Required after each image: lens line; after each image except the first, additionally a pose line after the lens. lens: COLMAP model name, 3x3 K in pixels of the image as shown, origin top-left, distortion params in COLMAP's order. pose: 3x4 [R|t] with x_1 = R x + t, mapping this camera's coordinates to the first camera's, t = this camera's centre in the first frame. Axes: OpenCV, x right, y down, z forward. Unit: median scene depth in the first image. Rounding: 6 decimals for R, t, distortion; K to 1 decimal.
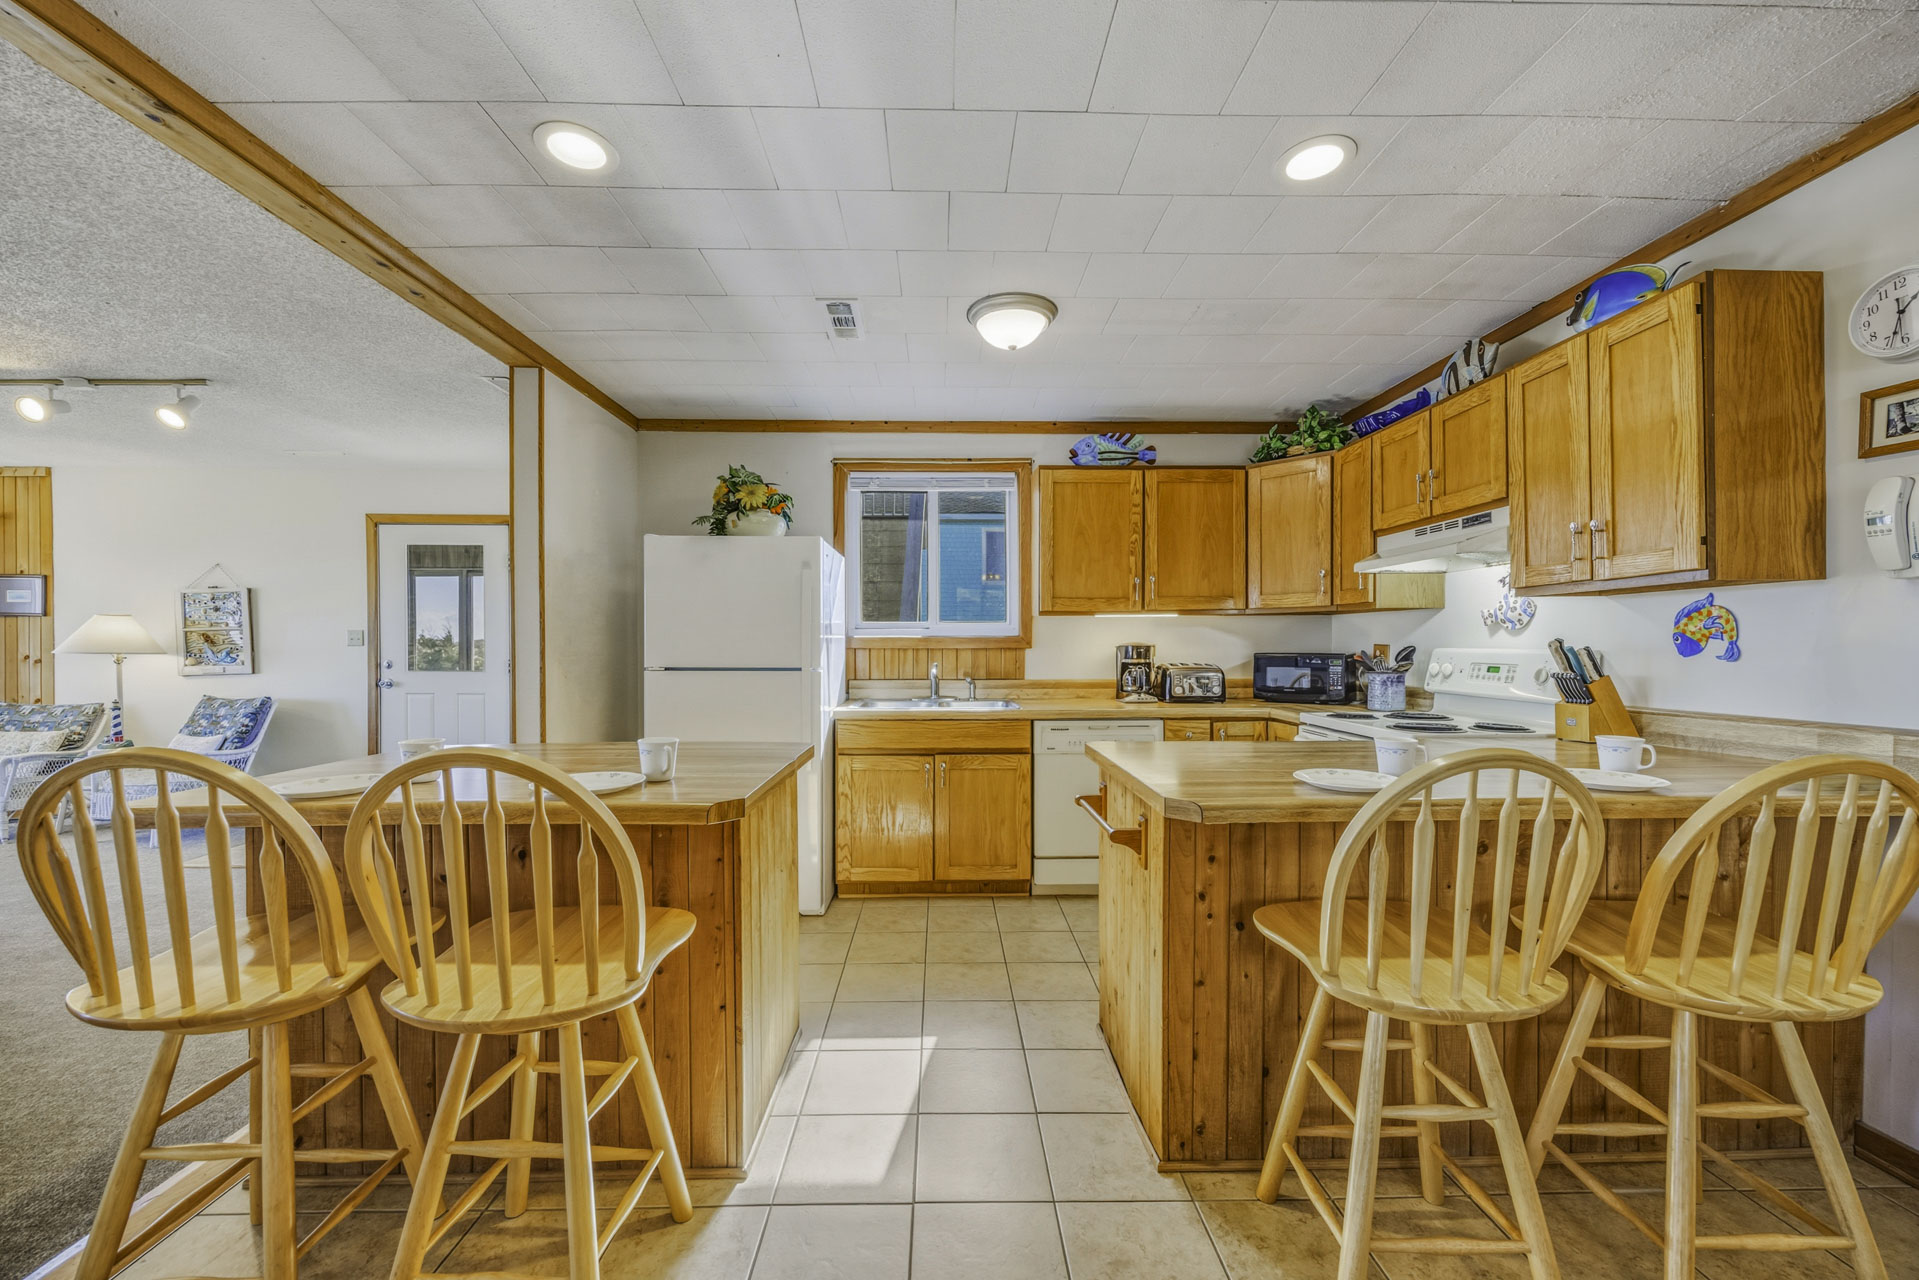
lens RADIAL K [[743.3, 0, 956.9], [0, 743.3, 645.8], [0, 0, 1]] dist [-0.007303, -0.000172]
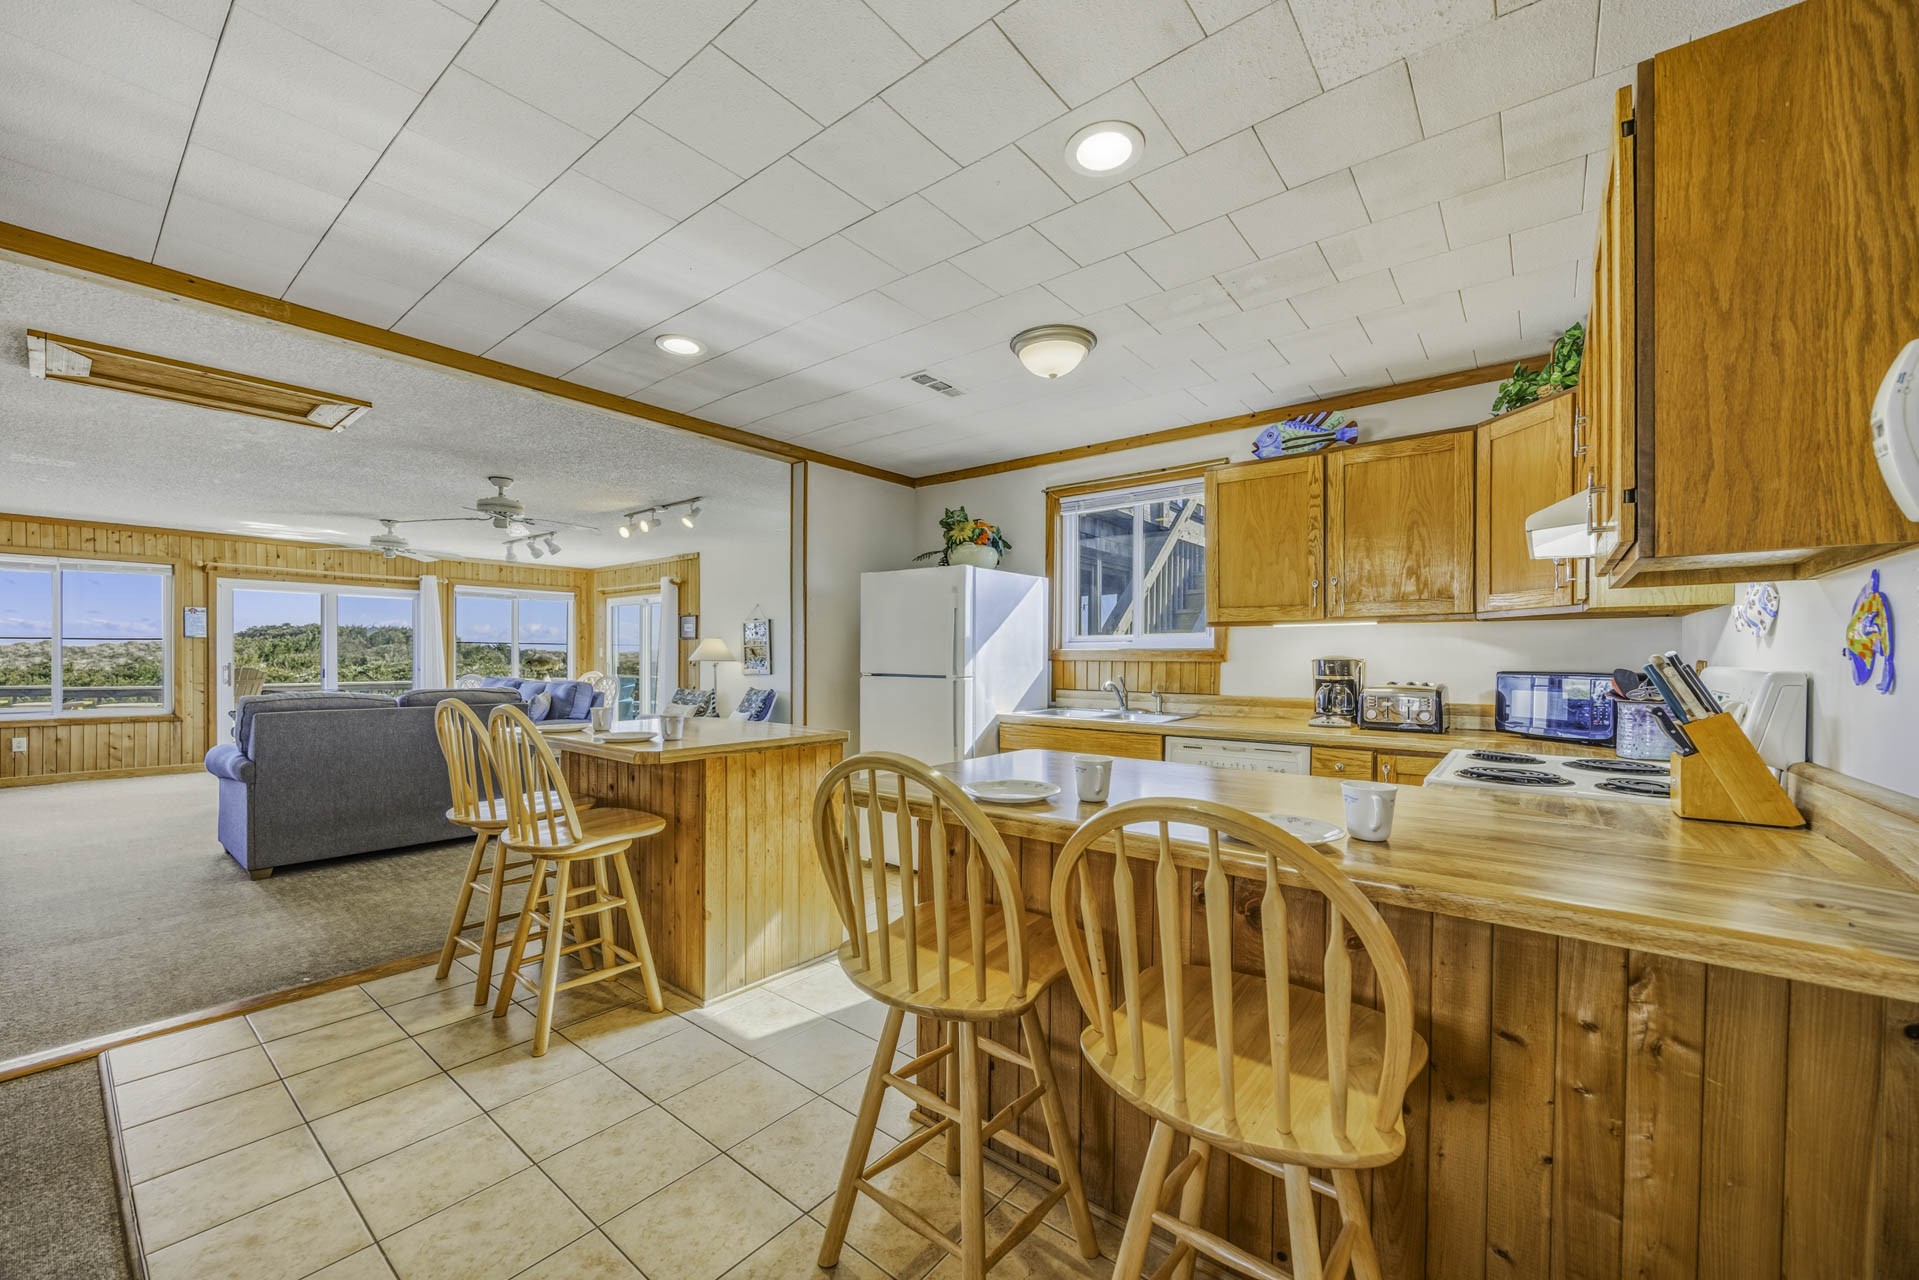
lens RADIAL K [[743.3, 0, 956.3], [0, 743.3, 662.1], [0, 0, 1]] dist [-0.007303, -0.000172]
pose [[0.769132, 0.008204, -0.639037, 0.466865], [-0.004979, 0.999964, 0.006845, -0.001093], [0.639071, -0.002083, 0.769145, 0.071174]]
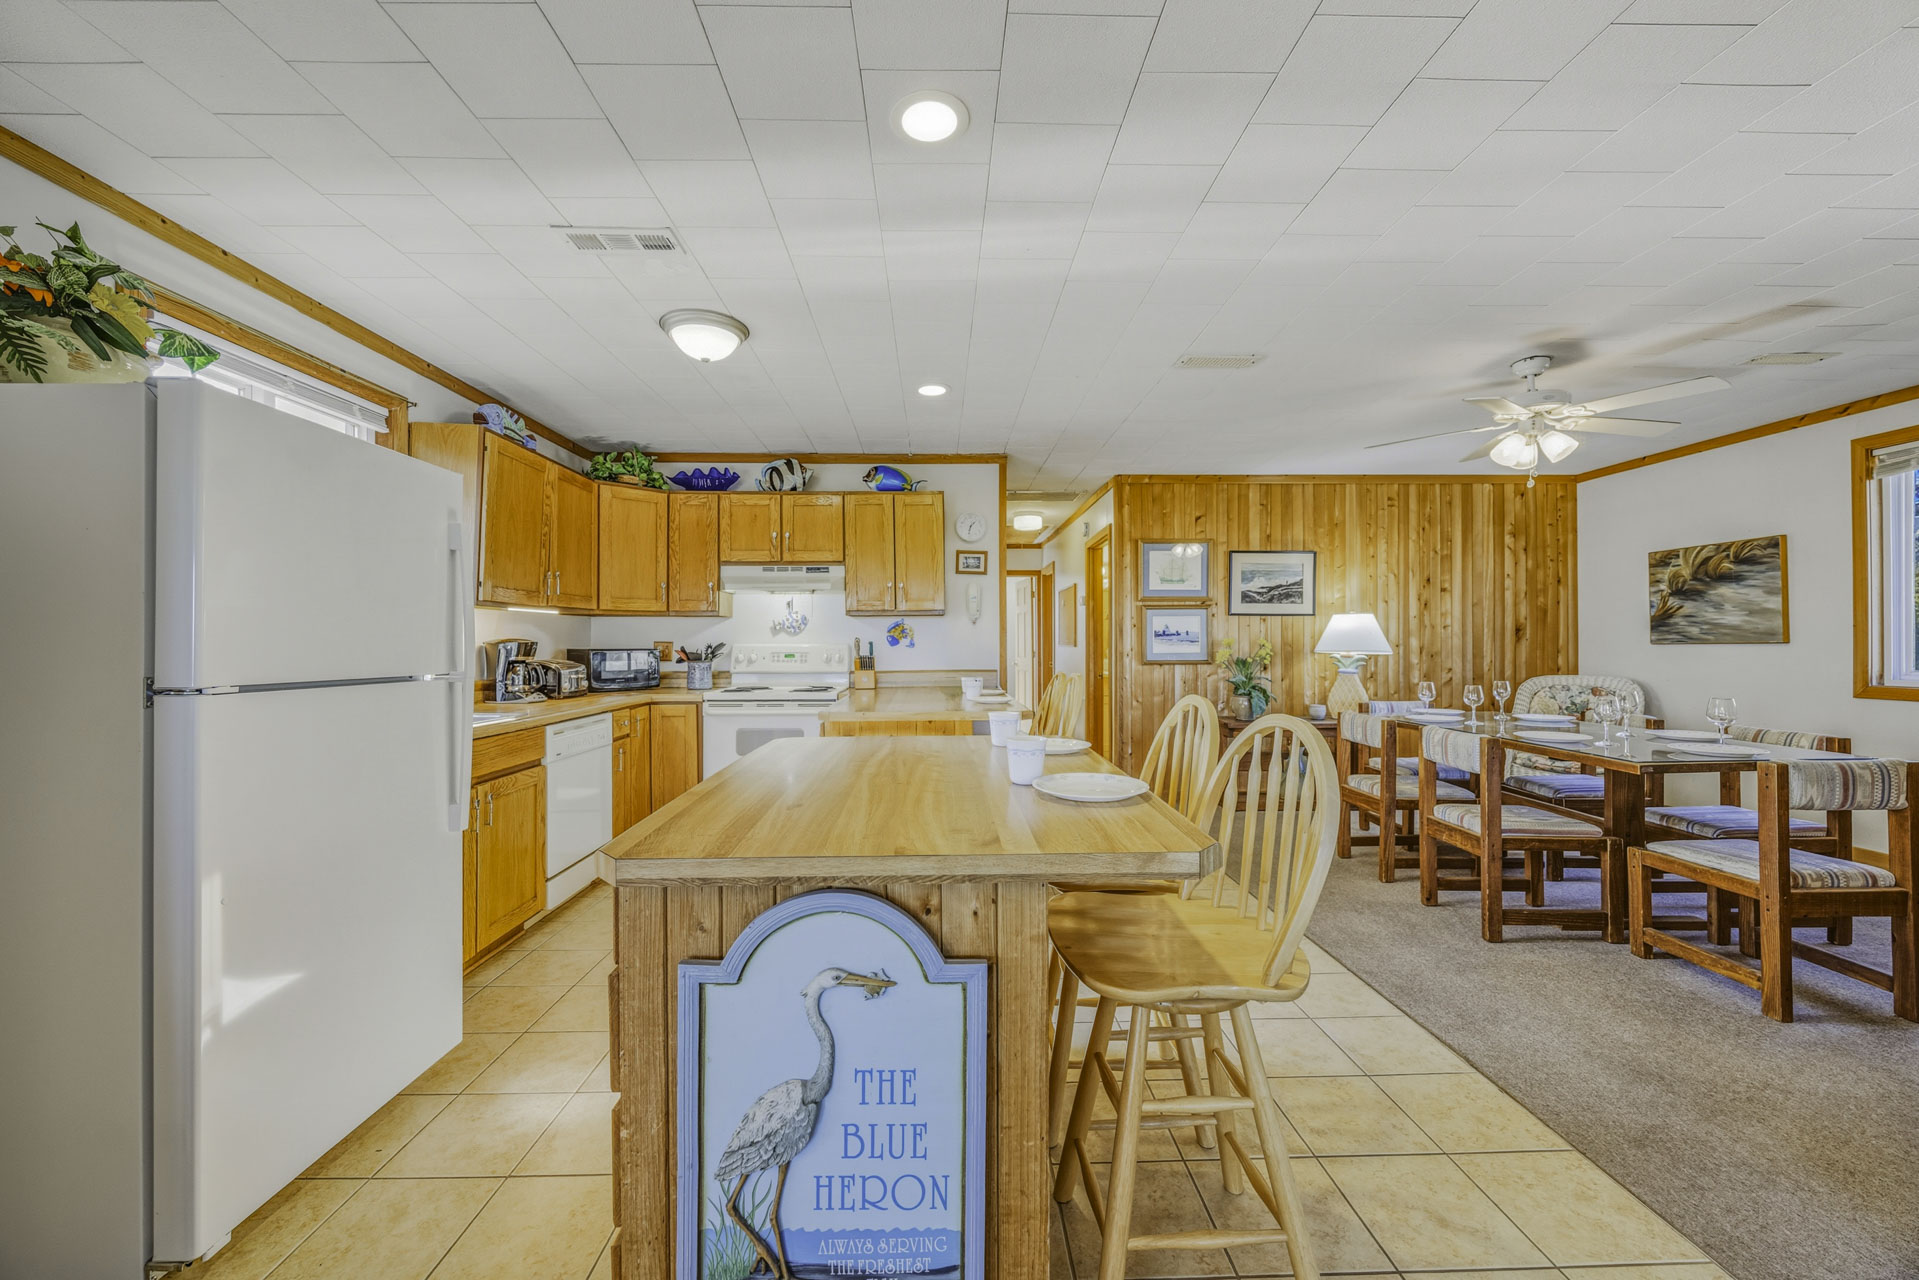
lens RADIAL K [[743.3, 0, 956.8], [0, 743.3, 643.3], [0, 0, 1]] dist [-0.007303, -0.000172]
pose [[-0.007900, 0.002348, 0.999966, -0.715715], [0.004572, 0.999987, -0.002312, 0.006017], [-0.999958, 0.004554, -0.007910, 0.471067]]
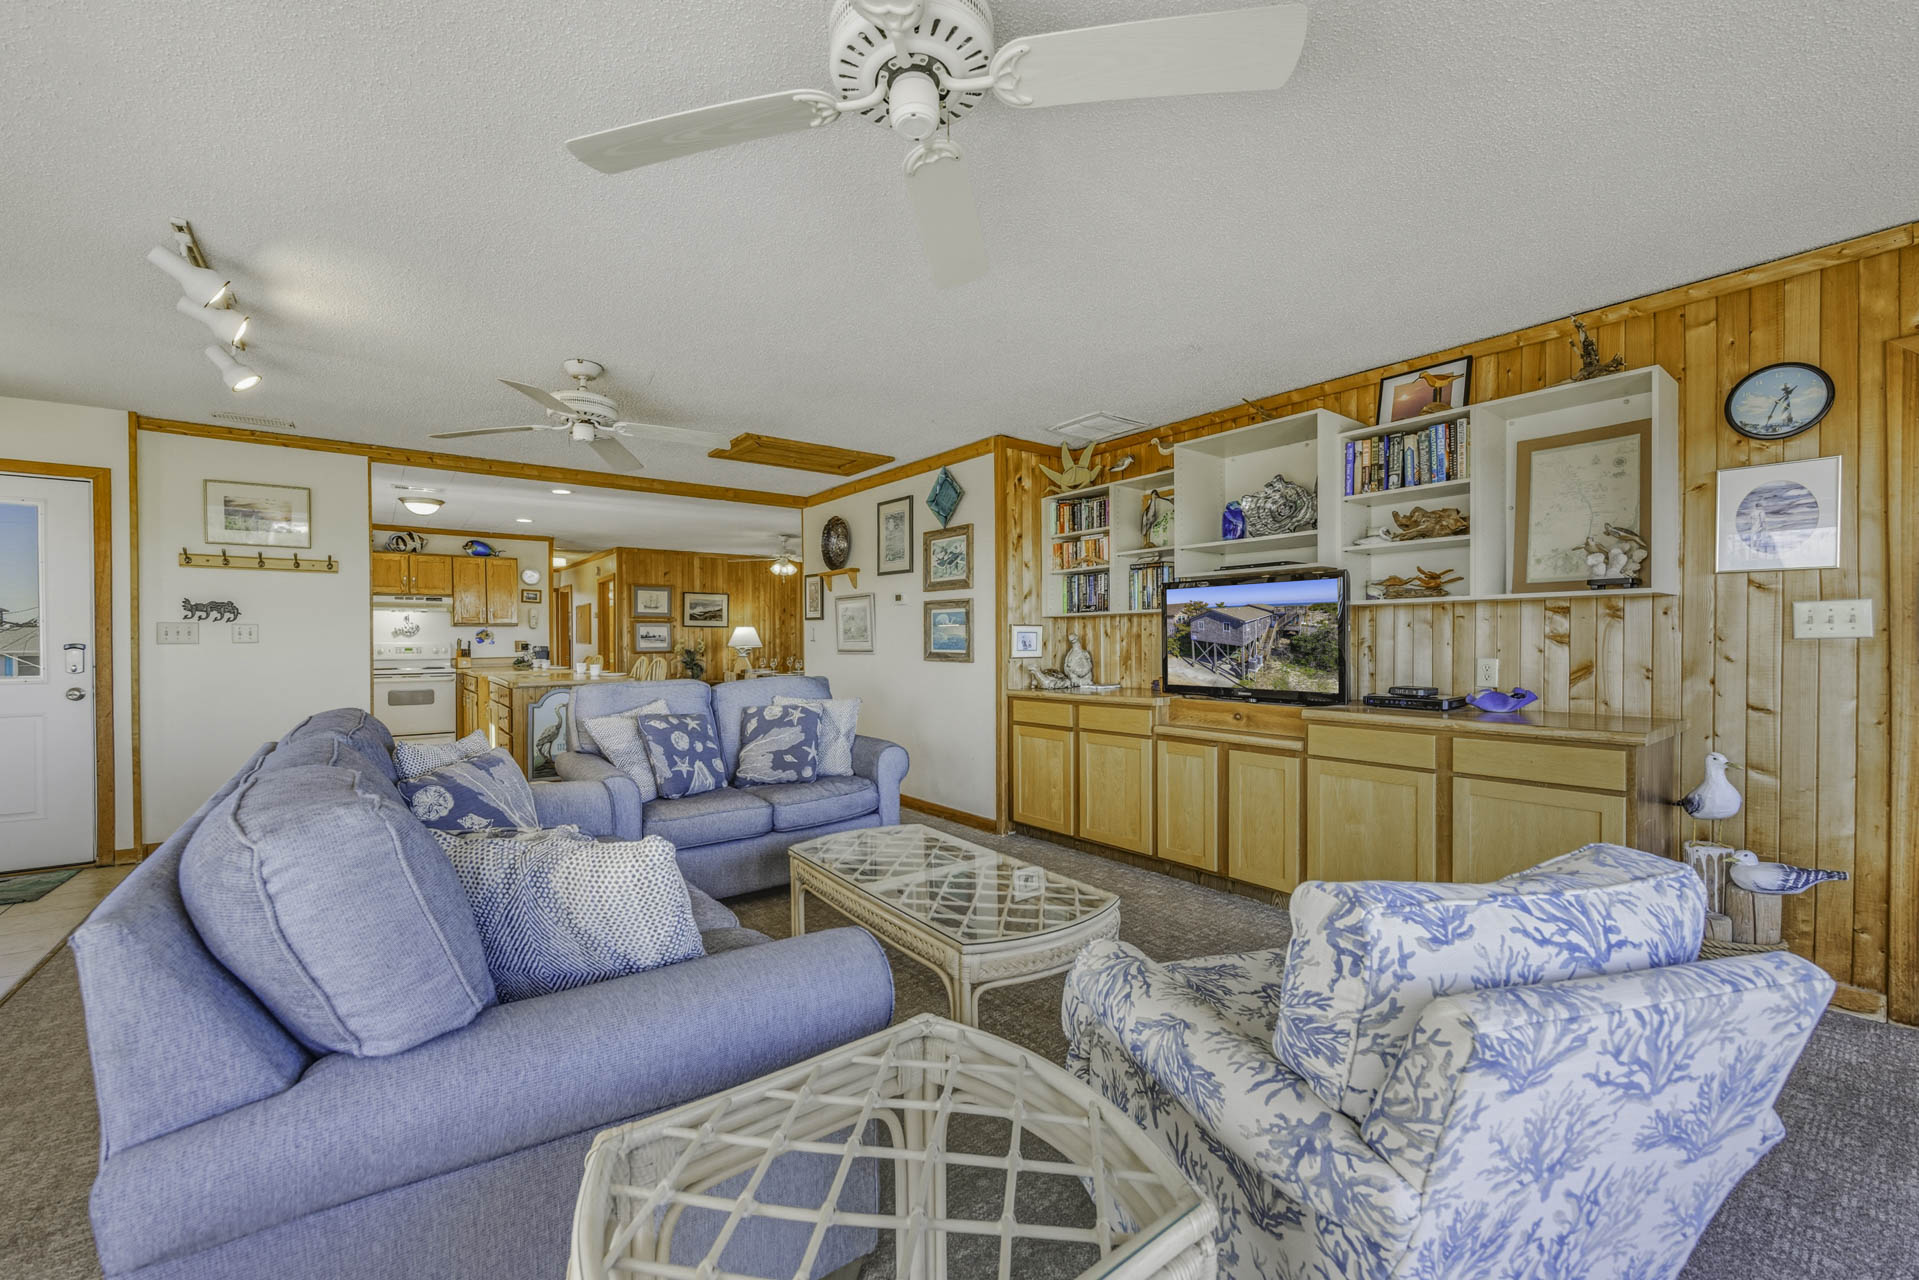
lens RADIAL K [[743.3, 0, 953.9], [0, 743.3, 636.9], [0, 0, 1]] dist [-0.007303, -0.000172]
pose [[-0.600692, 0.005415, 0.799462, -2.087248], [0.004245, 0.999985, -0.003583, 0.001697], [-0.799470, 0.001242, -0.600705, 0.777545]]
